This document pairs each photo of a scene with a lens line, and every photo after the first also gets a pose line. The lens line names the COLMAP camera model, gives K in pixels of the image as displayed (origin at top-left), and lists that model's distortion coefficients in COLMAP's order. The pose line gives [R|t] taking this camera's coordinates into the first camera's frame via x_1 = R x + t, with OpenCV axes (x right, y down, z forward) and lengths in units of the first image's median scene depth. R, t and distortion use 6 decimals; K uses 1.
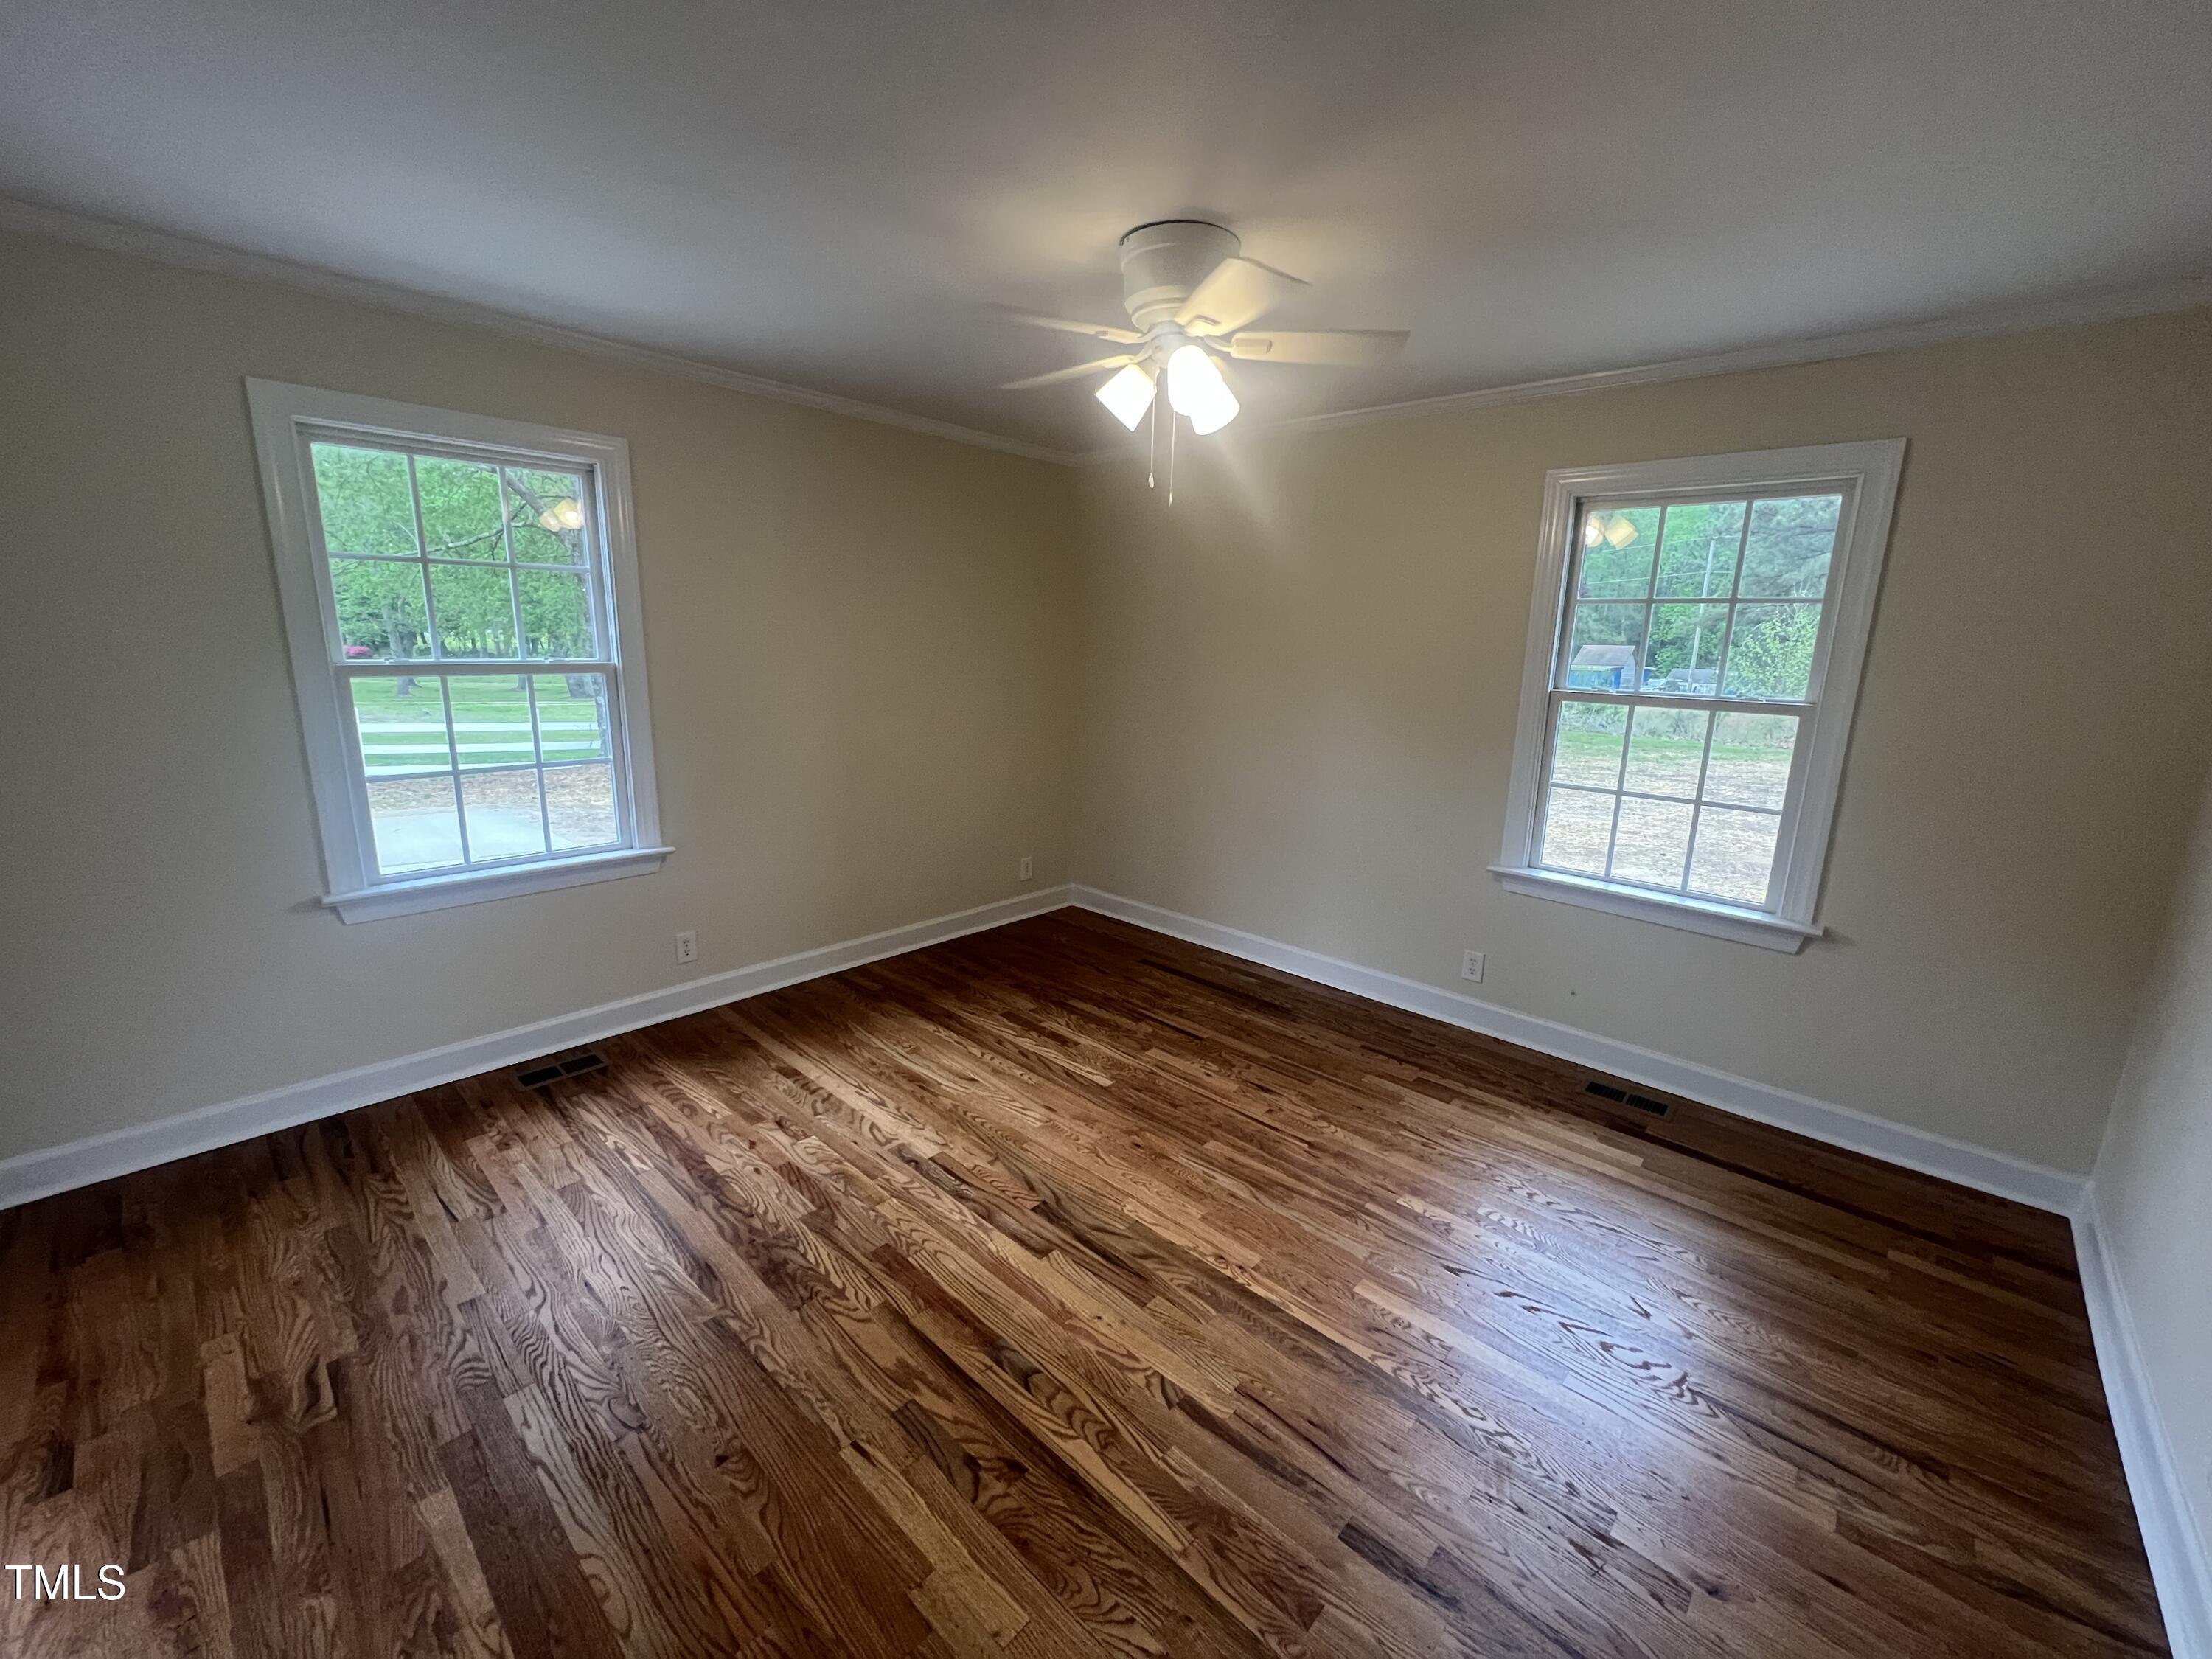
lens RADIAL K [[888.6, 0, 1102.7], [0, 888.6, 820.5], [0, 0, 1]] dist [-0.003491, 0.000706]
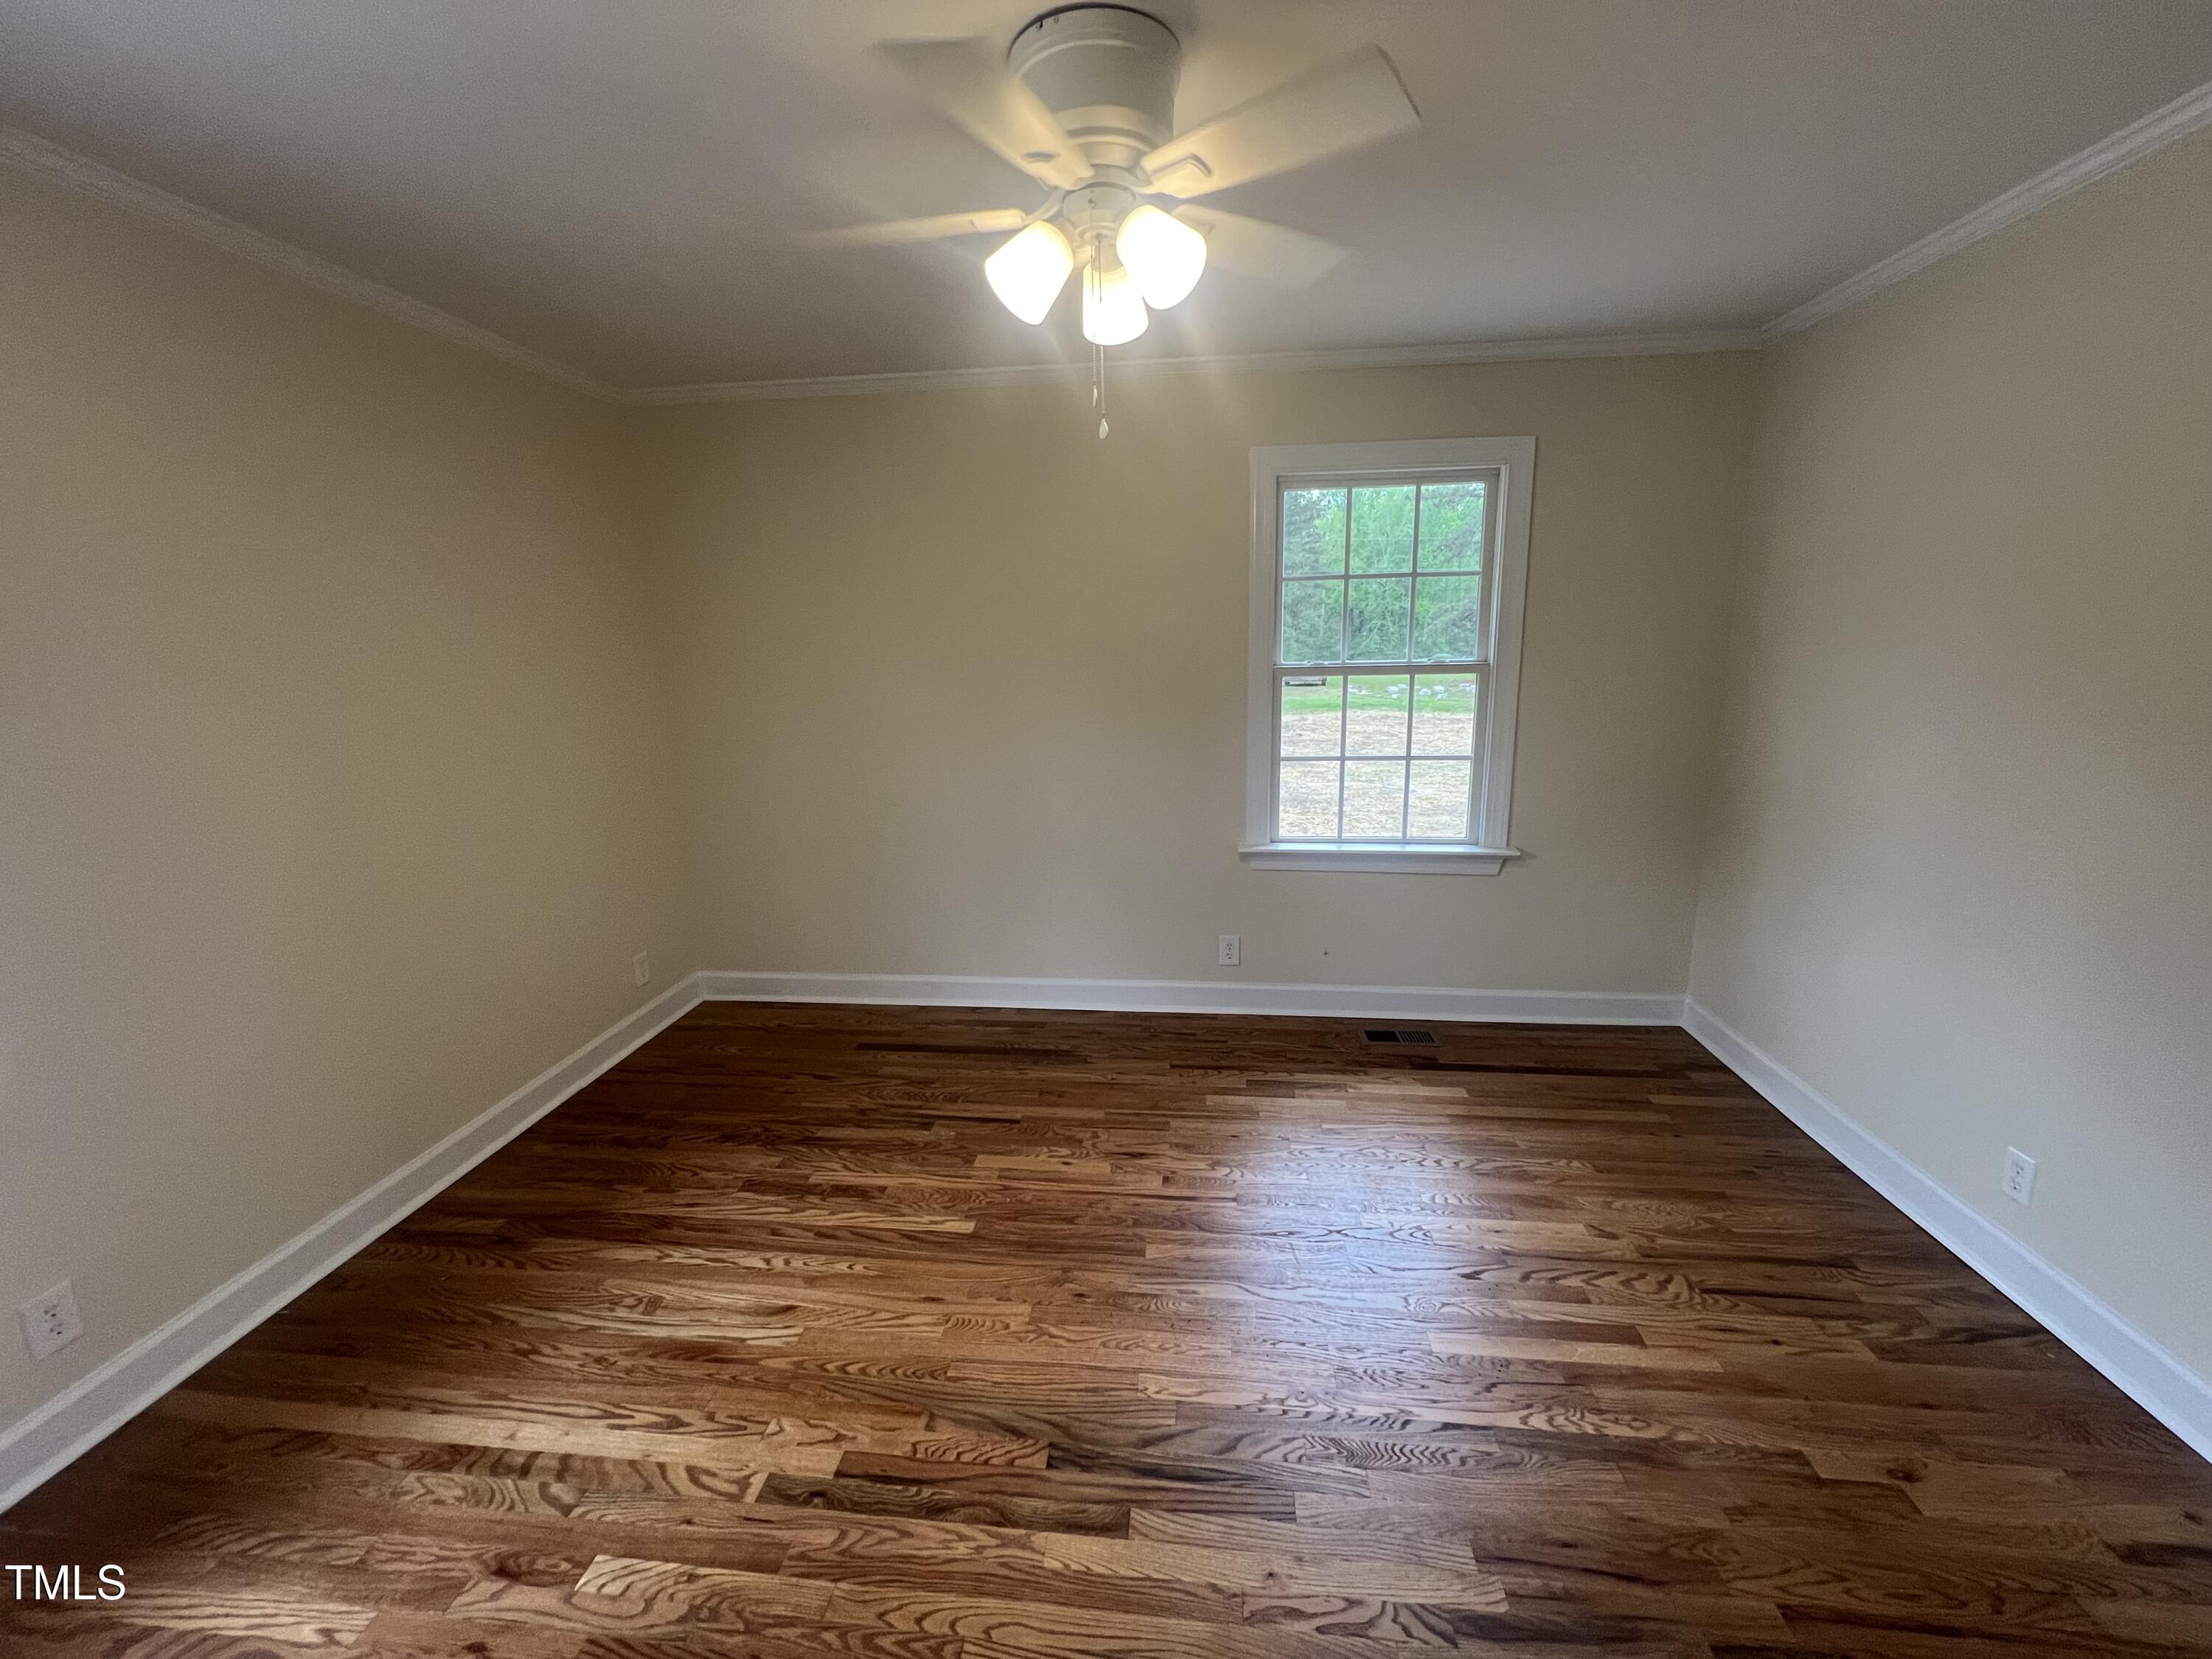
lens RADIAL K [[886.1, 0, 1103.3], [0, 886.1, 823.9], [0, 0, 1]] dist [-0.006654, 0.002422]
pose [[0.802034, -0.166764, 0.573525, -0.300937], [0.163960, 0.984815, 0.057069, -0.069032], [-0.574333, 0.048263, 0.817198, 0.337899]]
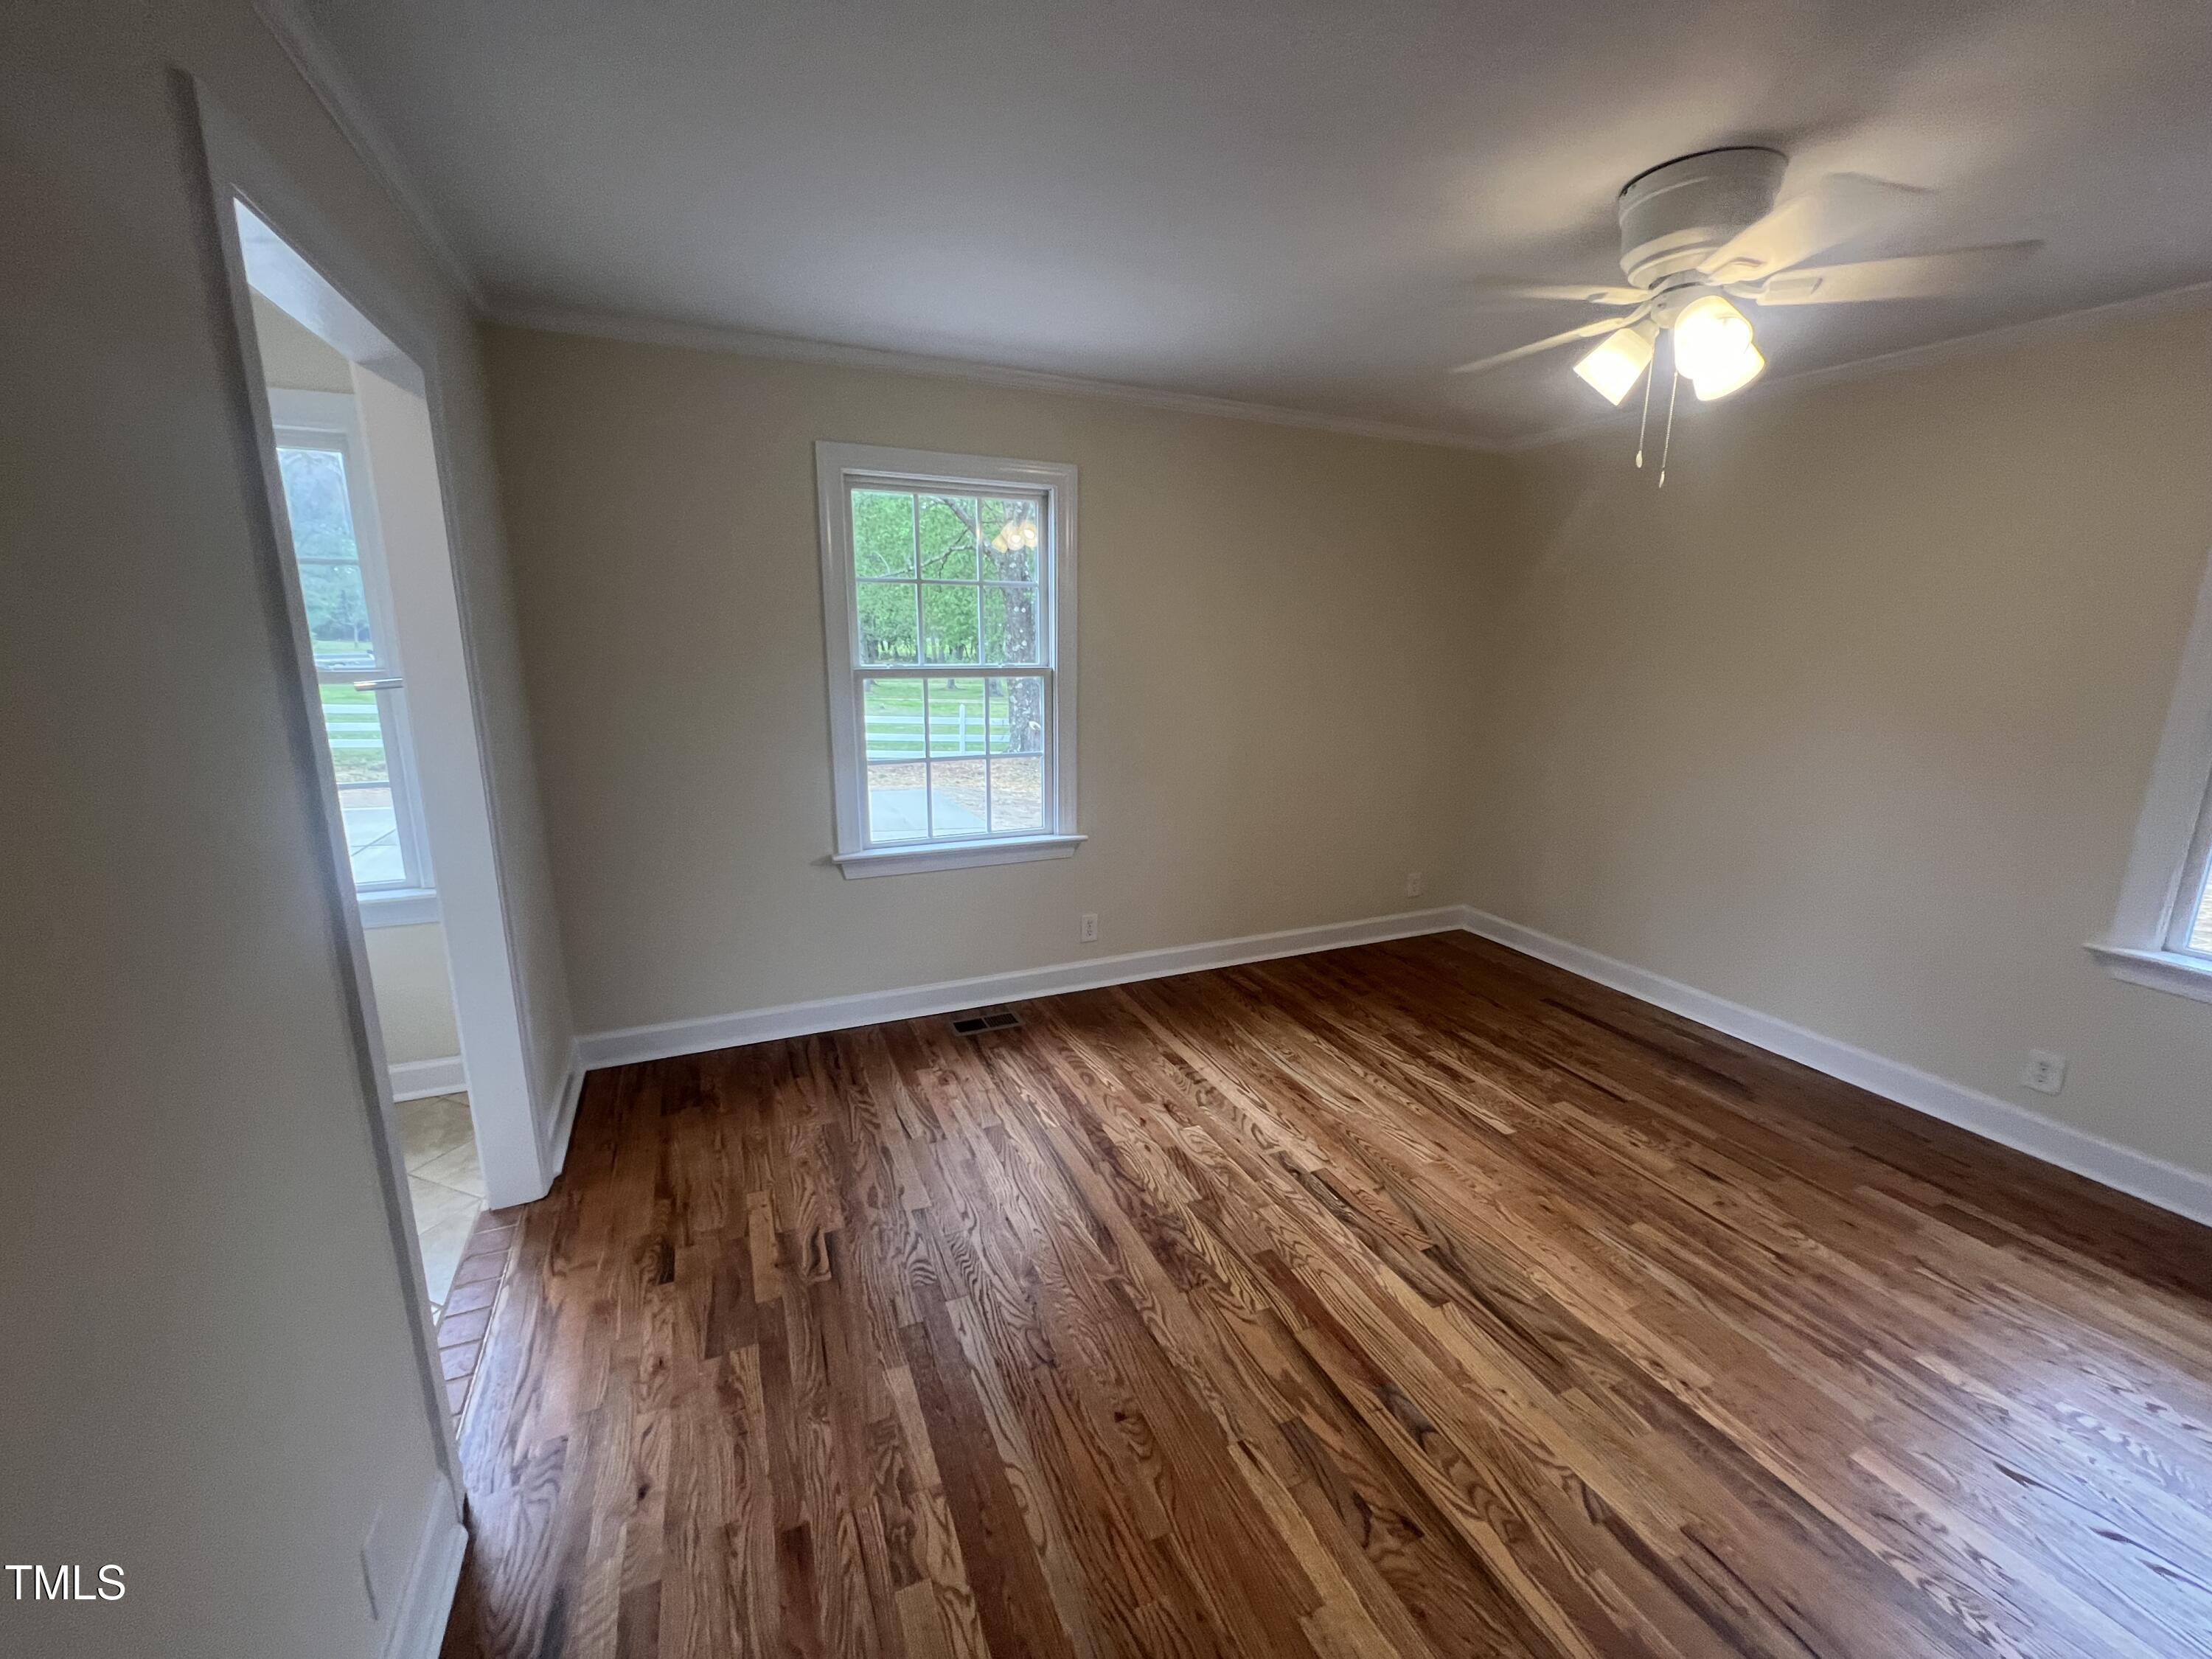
lens RADIAL K [[886.1, 0, 1103.3], [0, 886.1, 823.9], [0, 0, 1]] dist [-0.006654, 0.002422]
pose [[0.919523, 0.068797, -0.386969, -0.050886], [-0.068595, 0.997541, 0.014350, -0.002217], [0.387005, 0.013349, 0.921981, 0.002012]]
